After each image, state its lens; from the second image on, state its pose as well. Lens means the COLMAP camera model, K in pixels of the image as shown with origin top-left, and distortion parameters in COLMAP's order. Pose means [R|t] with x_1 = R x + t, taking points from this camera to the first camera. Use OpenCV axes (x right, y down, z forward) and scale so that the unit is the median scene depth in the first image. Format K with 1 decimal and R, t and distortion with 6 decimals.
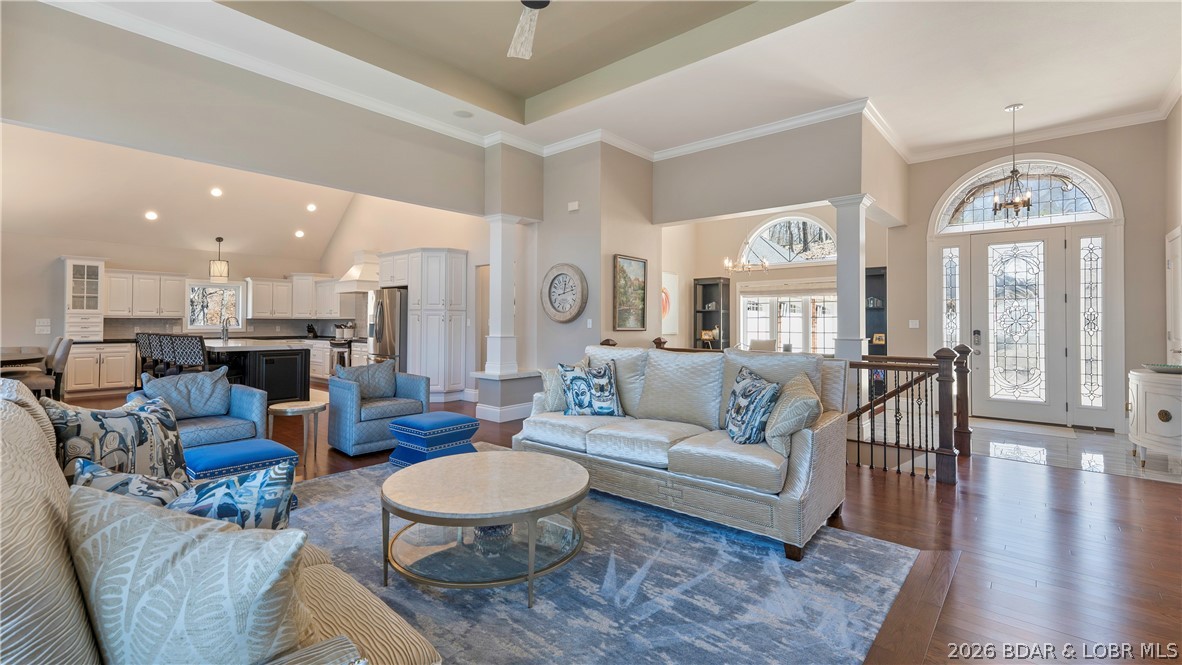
lens RADIAL K [[519.3, 0, 576.0], [0, 519.3, 317.3], [0, 0, 1]] dist [0.013195, 0.000117]
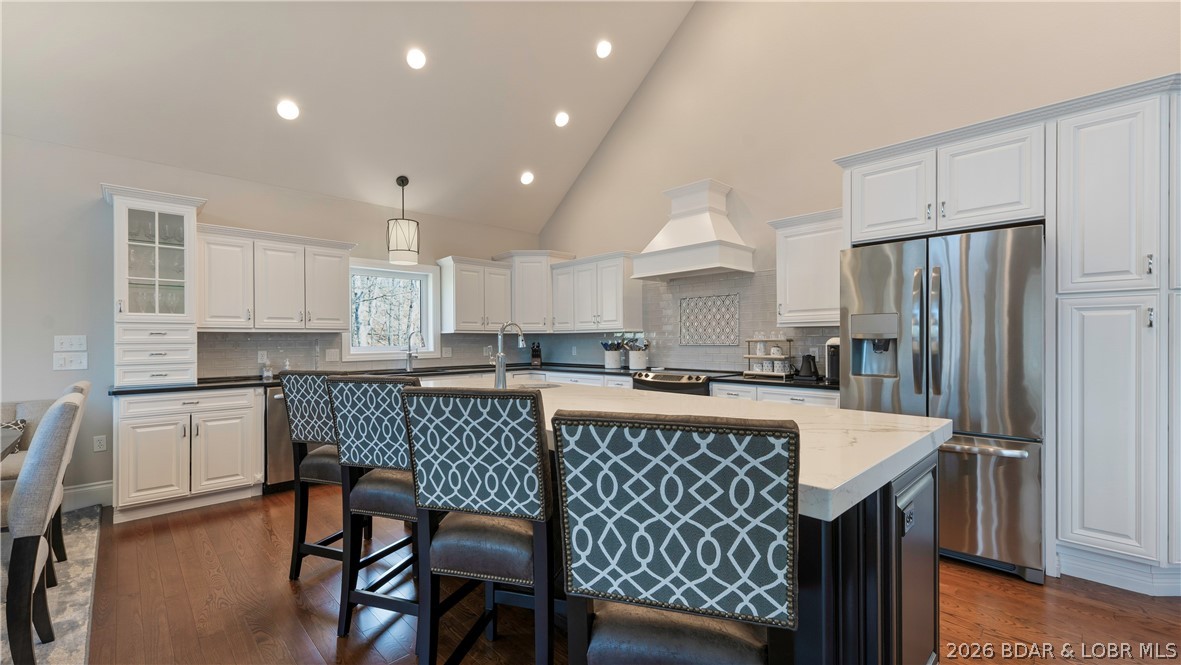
lens RADIAL K [[482.9, 0, 576.8], [0, 482.9, 338.2], [0, 0, 1]] dist [0.010548, -0.000035]
pose [[0.995929, -0.010333, -0.089551, -0.541055], [0.010790, 0.999931, 0.004617, 0.007889], [0.089497, -0.005565, 0.995972, 0.616931]]
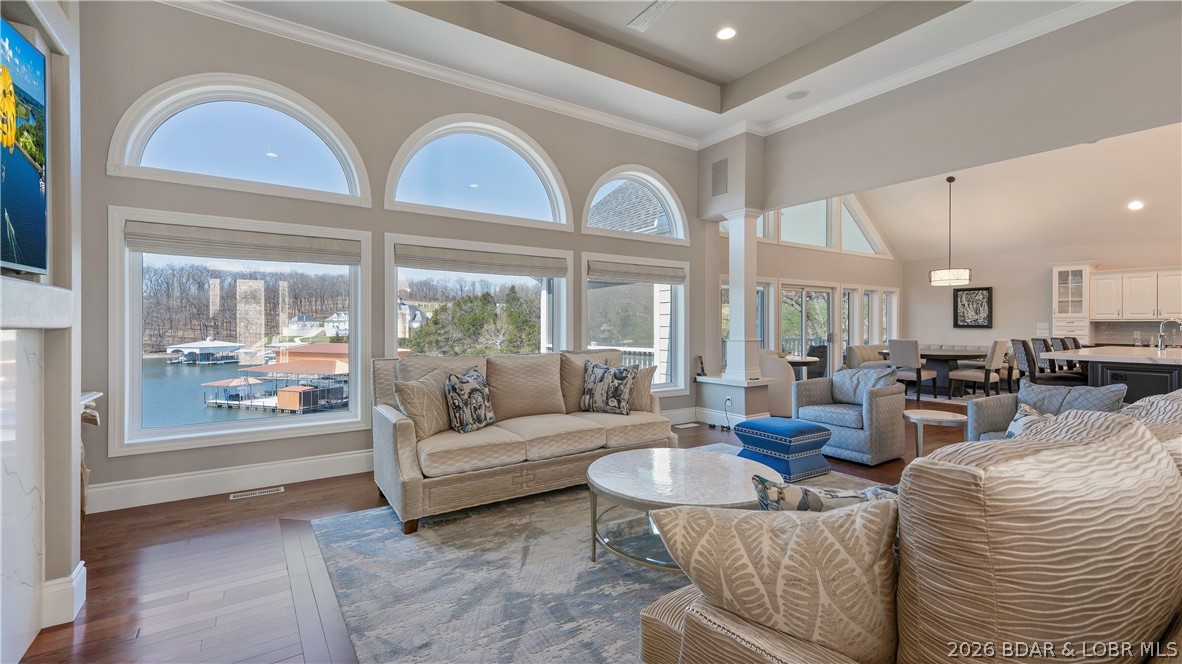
lens RADIAL K [[519.3, 0, 588.3], [0, 519.3, 323.3], [0, 0, 1]] dist [0.013195, 0.000117]
pose [[-0.249971, -0.002362, -0.968250, 0.287642], [0.008430, 0.999954, -0.004616, 0.001034], [0.968217, -0.009316, -0.249940, 0.340529]]
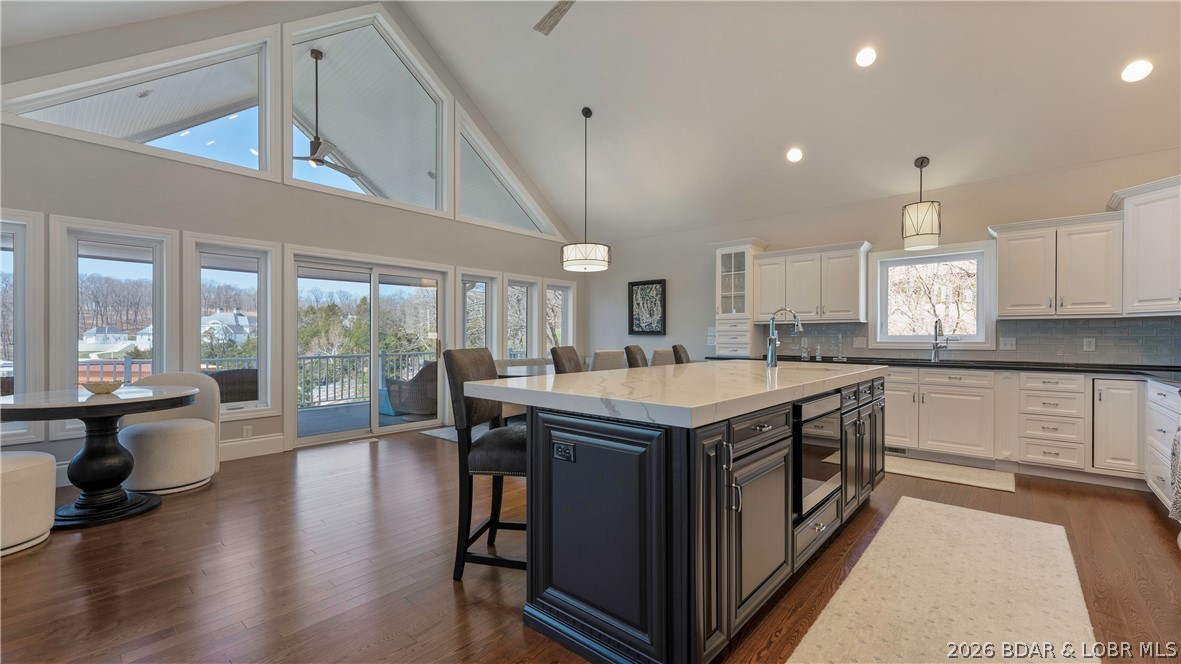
lens RADIAL K [[482.9, 0, 591.5], [0, 482.9, 339.0], [0, 0, 1]] dist [0.010548, -0.000035]
pose [[-0.004201, 0.001888, -0.999989, -0.253454], [0.007788, 0.999968, 0.001855, 0.018260], [0.999961, -0.007780, -0.004215, 0.791995]]
